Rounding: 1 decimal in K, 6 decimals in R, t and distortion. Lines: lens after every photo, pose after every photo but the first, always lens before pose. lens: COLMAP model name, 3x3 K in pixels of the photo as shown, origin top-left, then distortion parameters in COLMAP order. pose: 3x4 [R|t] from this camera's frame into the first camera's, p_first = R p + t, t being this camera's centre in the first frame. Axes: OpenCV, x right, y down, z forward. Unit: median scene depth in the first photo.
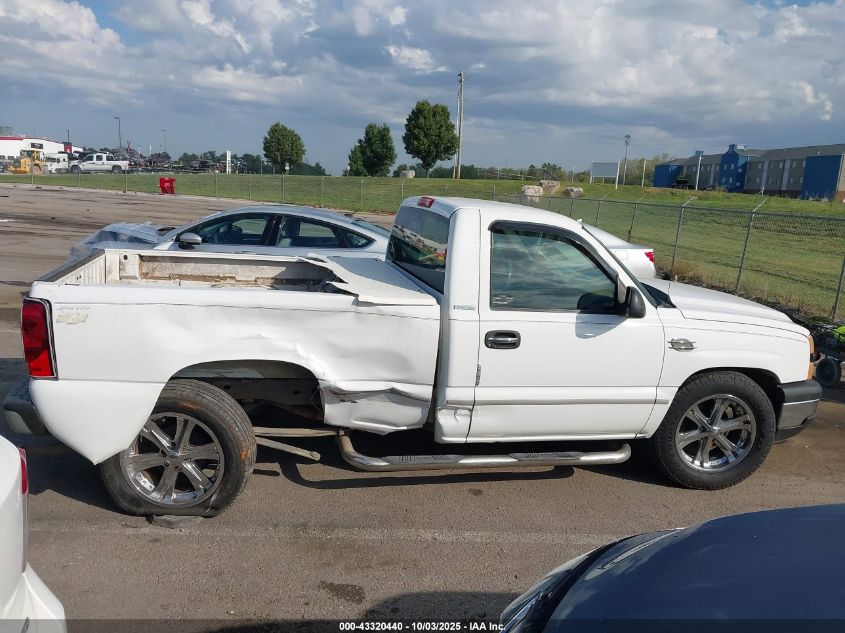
lens RADIAL K [[668.3, 0, 422.5], [0, 668.3, 316.5], [0, 0, 1]] dist [0.098549, -0.182351]
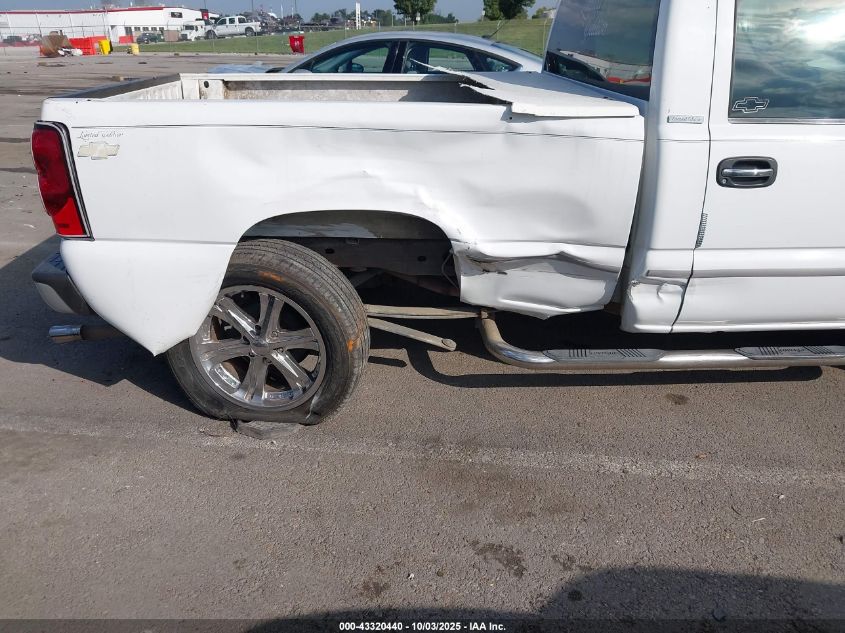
lens RADIAL K [[668.3, 0, 422.5], [0, 668.3, 316.5], [0, 0, 1]] dist [0.098549, -0.182351]
pose [[0.980112, 0.015556, -0.197836, -0.046565], [0.023909, 0.980405, 0.195537, 0.035561], [0.197001, -0.196378, 0.960534, 0.315013]]
